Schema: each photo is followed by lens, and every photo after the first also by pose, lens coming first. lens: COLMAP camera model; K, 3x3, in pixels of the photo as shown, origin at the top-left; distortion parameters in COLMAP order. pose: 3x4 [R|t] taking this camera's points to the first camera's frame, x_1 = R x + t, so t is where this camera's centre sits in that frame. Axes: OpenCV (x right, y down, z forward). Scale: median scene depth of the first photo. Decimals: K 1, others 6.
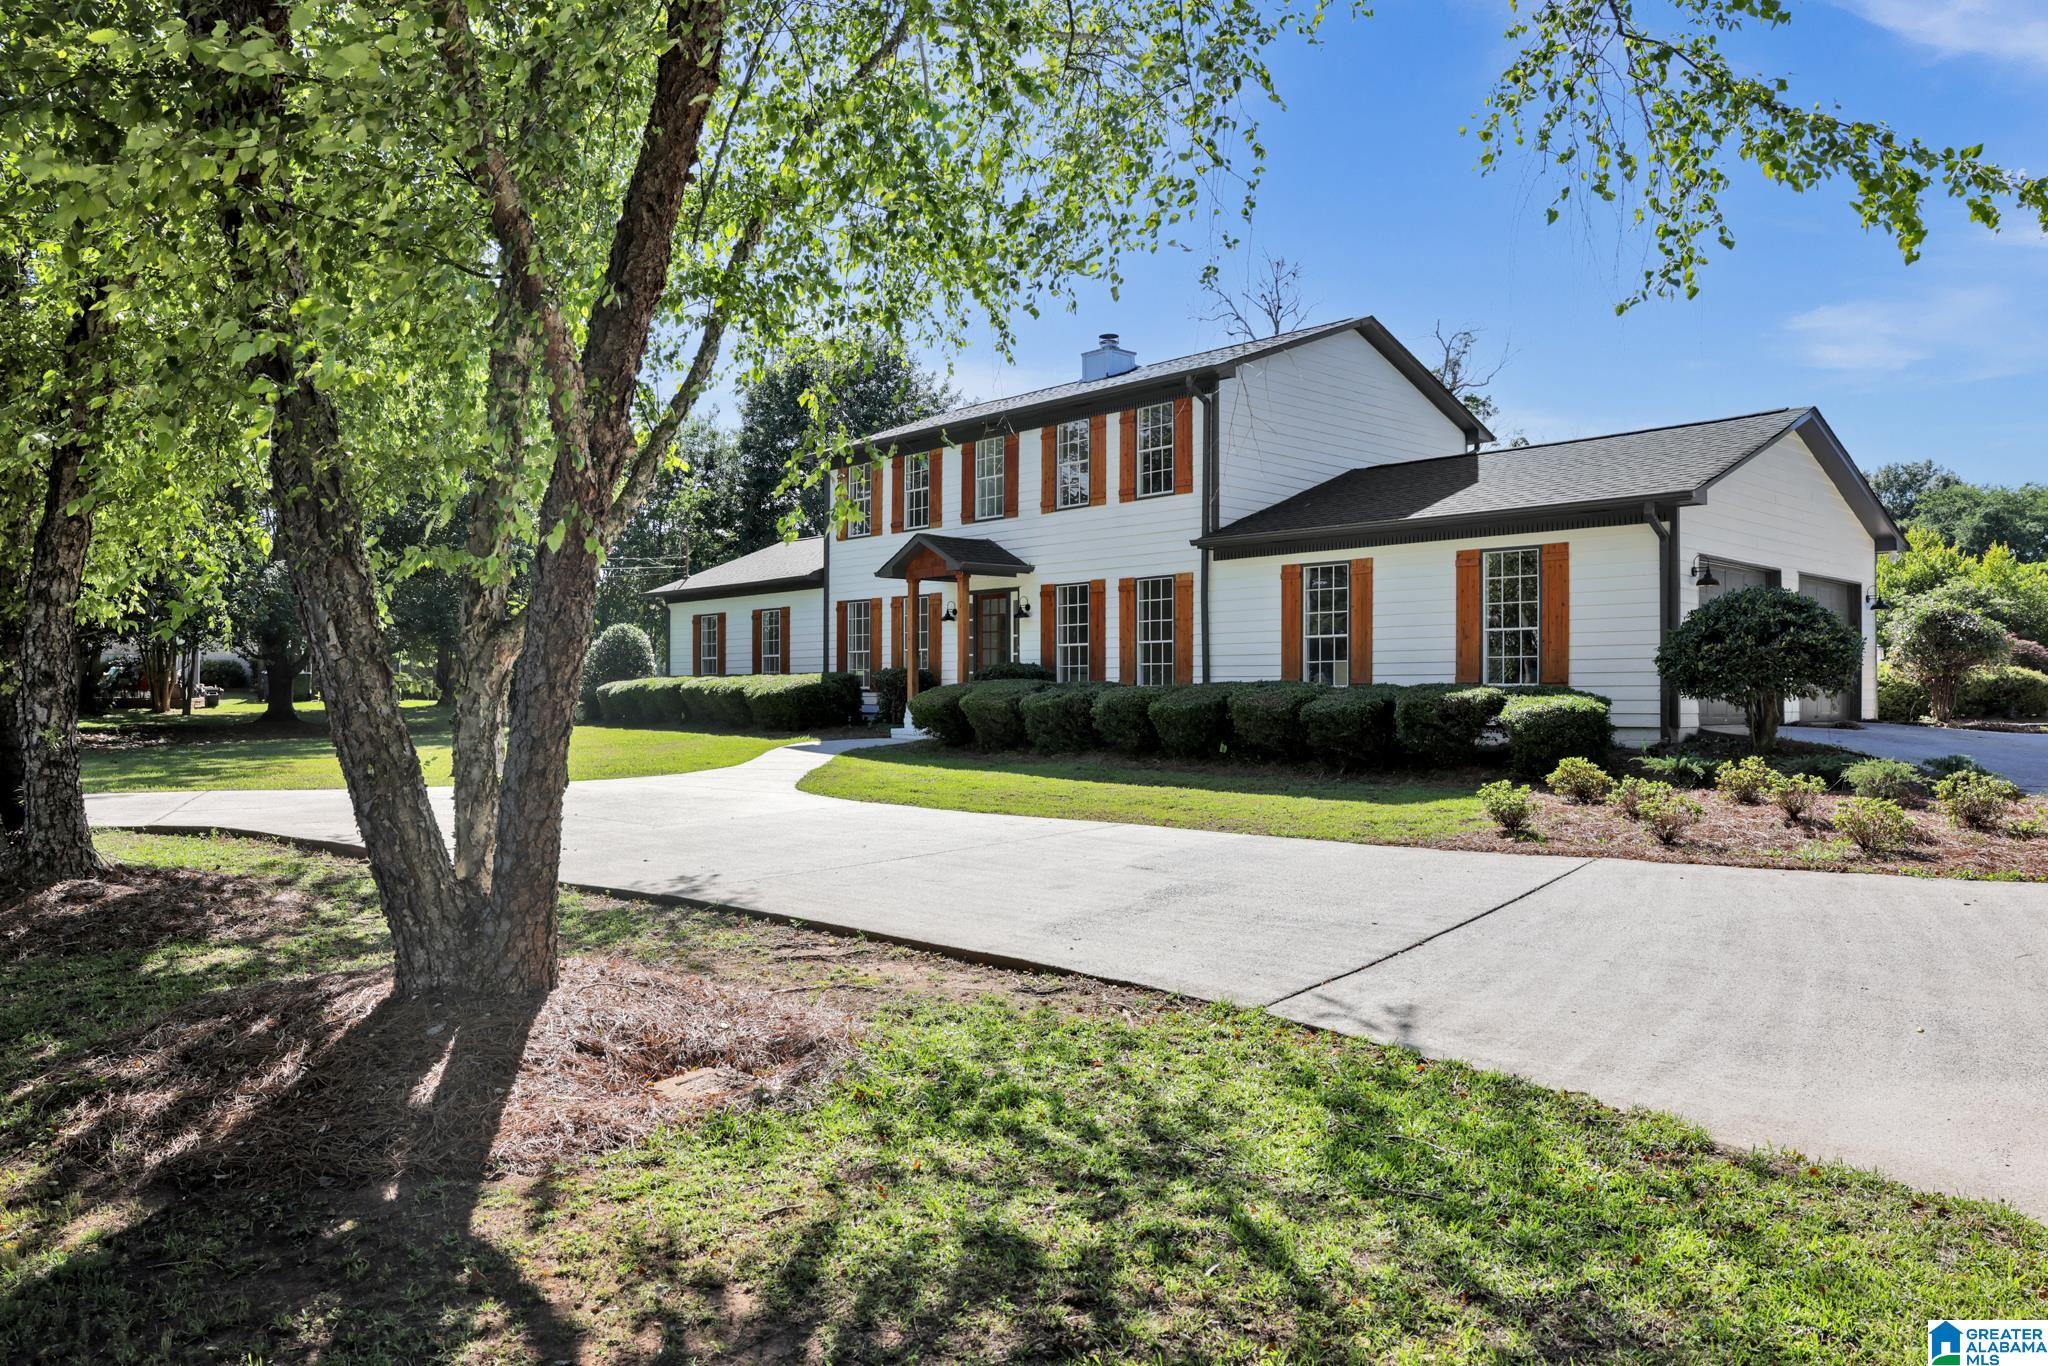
lens RADIAL K [[1413.0, 0, 1026.7], [0, 1413.0, 676.0], [0, 0, 1]] dist [-0.094930, 0.045400]
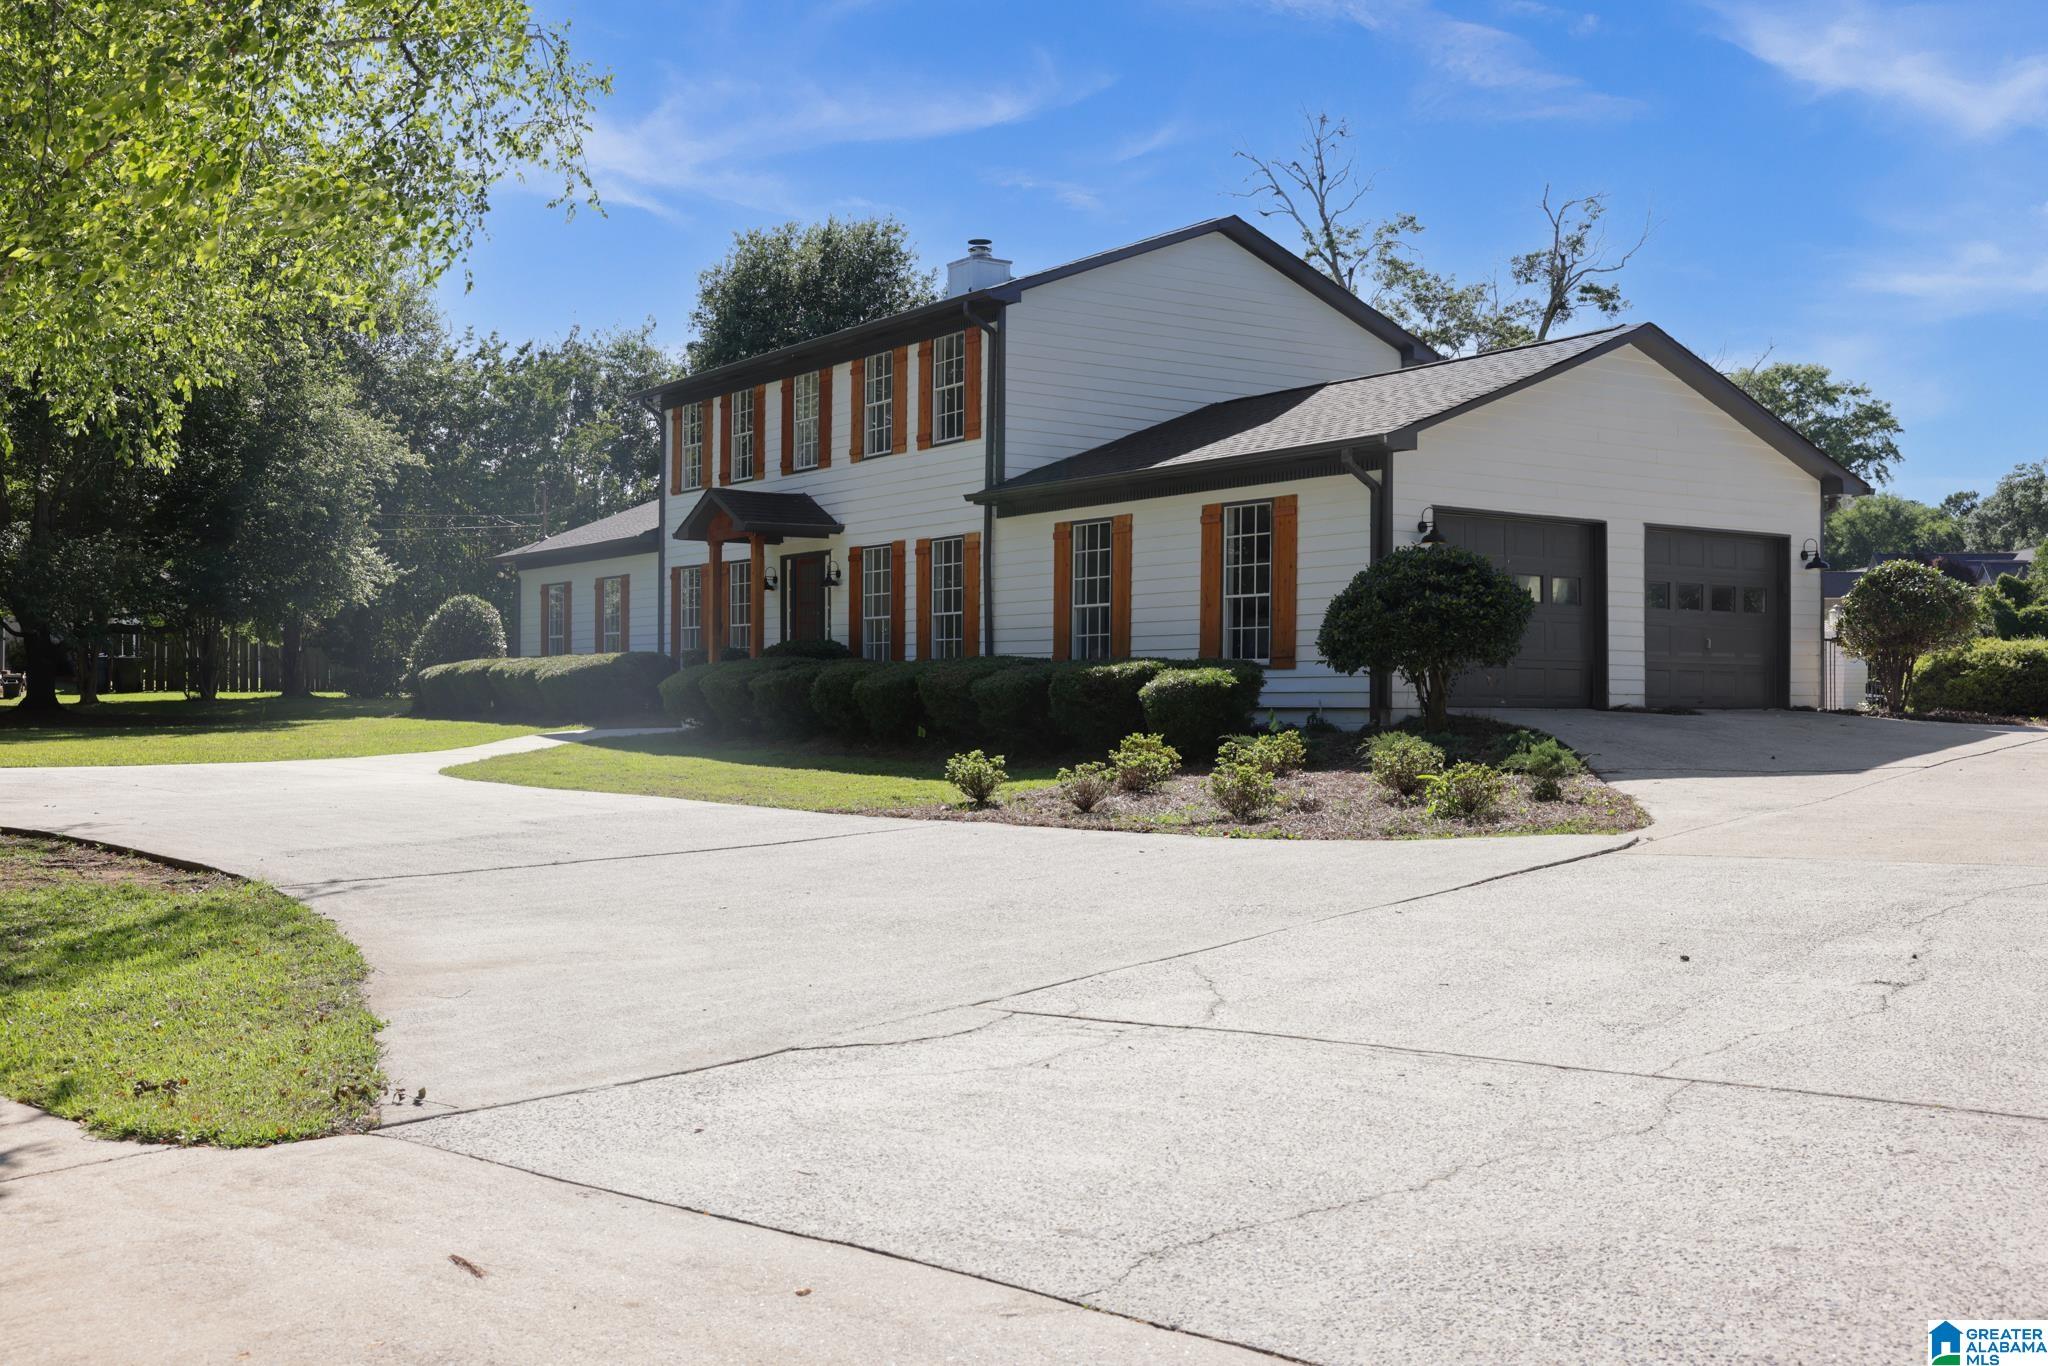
lens RADIAL K [[2010.5, 0, 1011.7], [0, 2010.5, 682.6], [0, 0, 1]] dist [-0.003575, 0.000000]
pose [[0.990357, 0.002139, -0.138524, 0.292079], [-0.001290, 0.999980, 0.006216, 0.009787], [0.138535, -0.005977, 0.990340, -0.196266]]
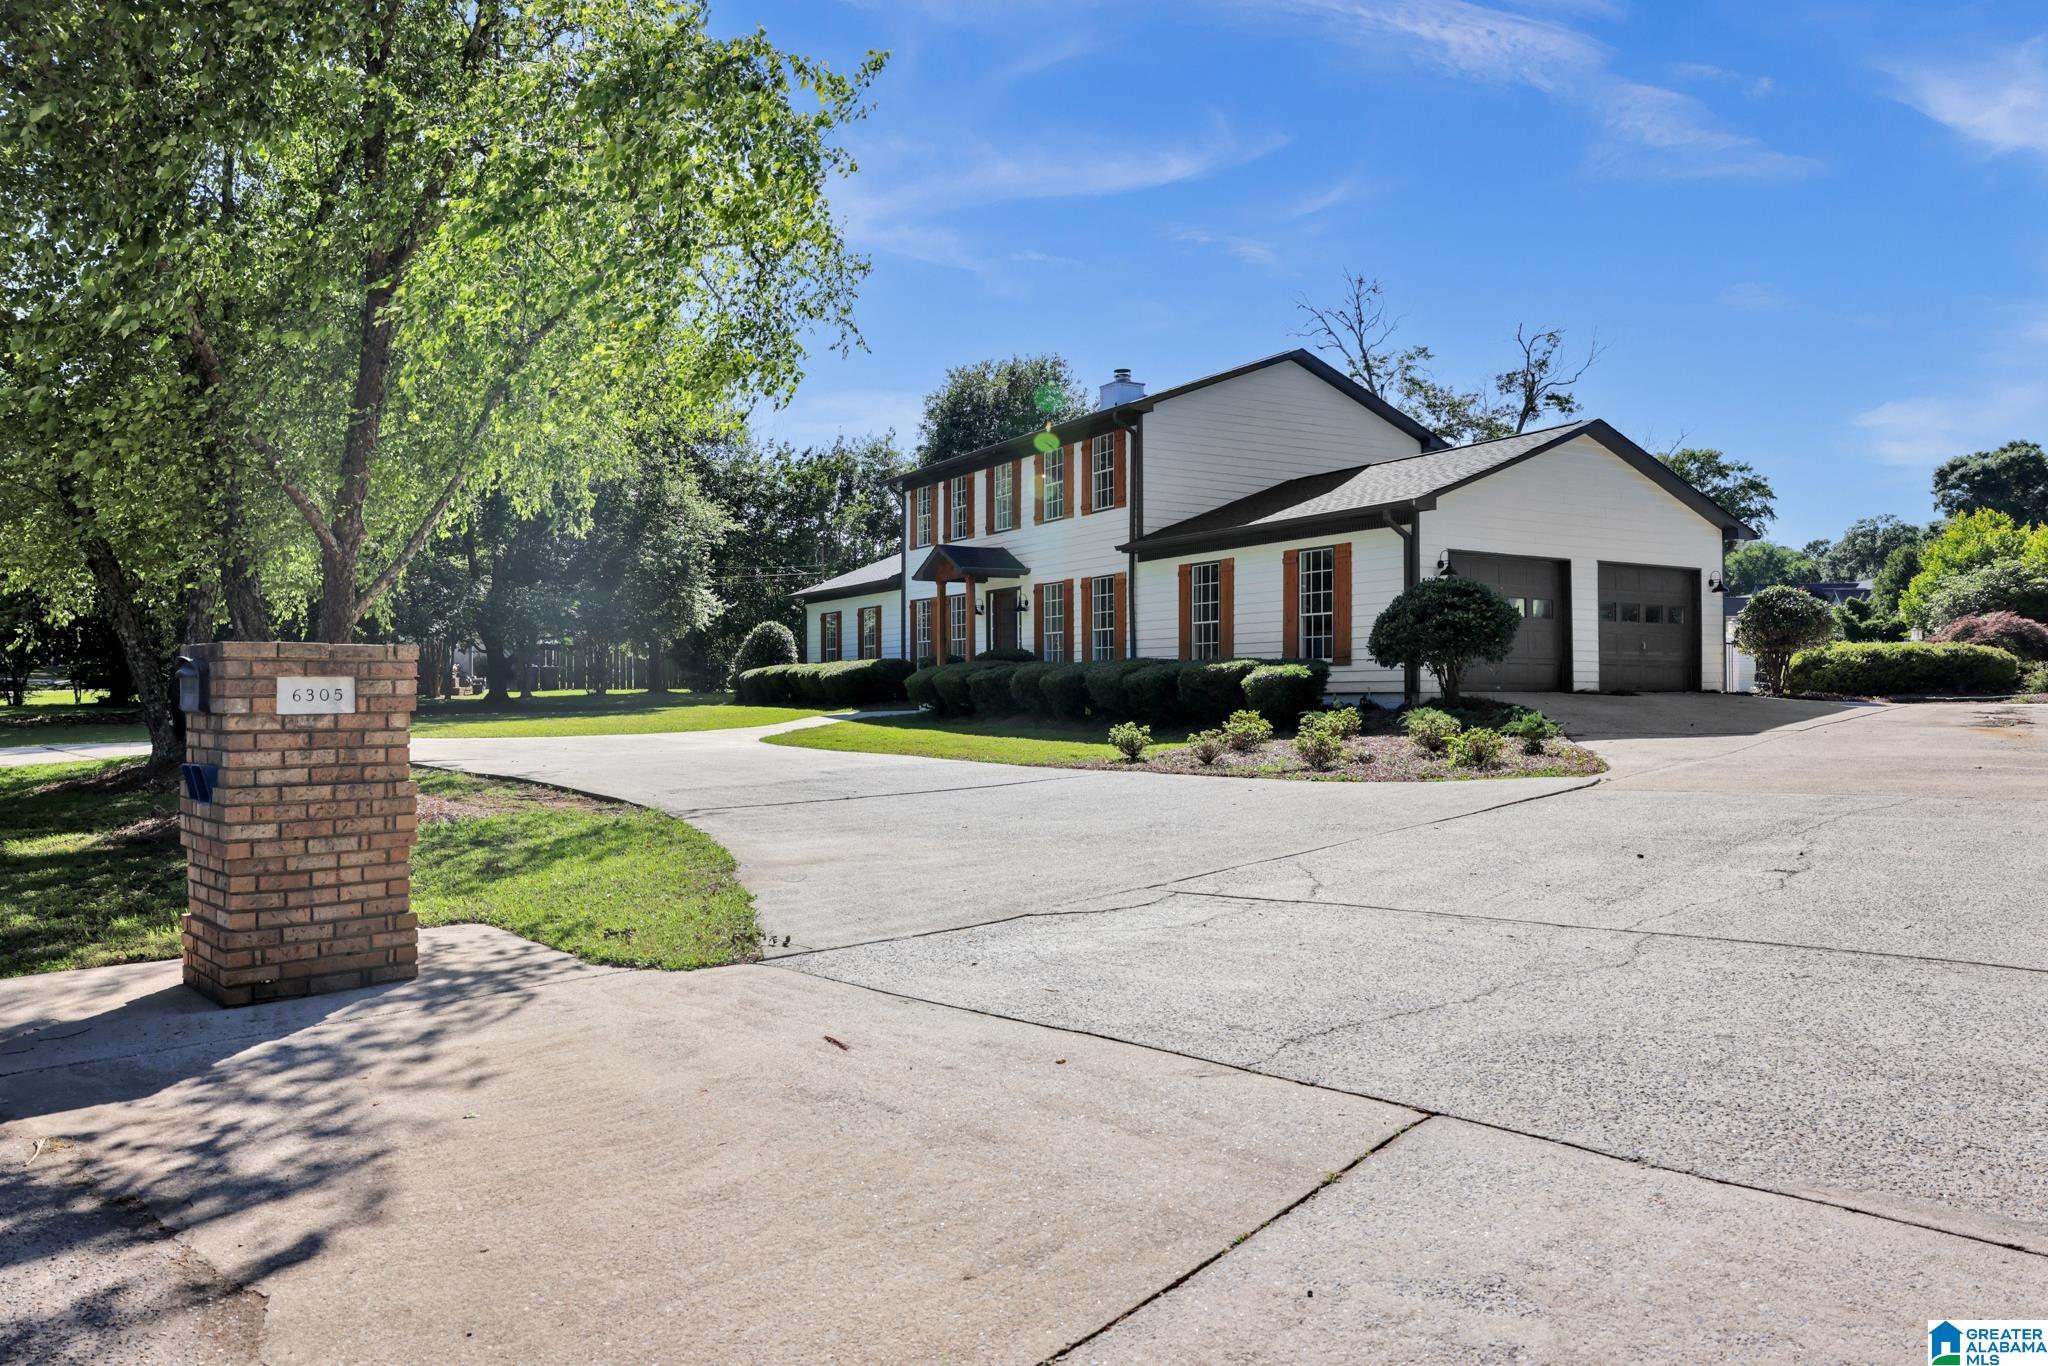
lens RADIAL K [[1413.0, 0, 1017.1], [0, 1413.0, 686.8], [0, 0, 1]] dist [-0.094930, 0.045400]
pose [[0.974638, -0.004077, -0.223752, 0.285718], [0.006368, 0.999934, 0.009519, 0.013105], [0.223699, -0.010702, 0.974600, -0.205965]]
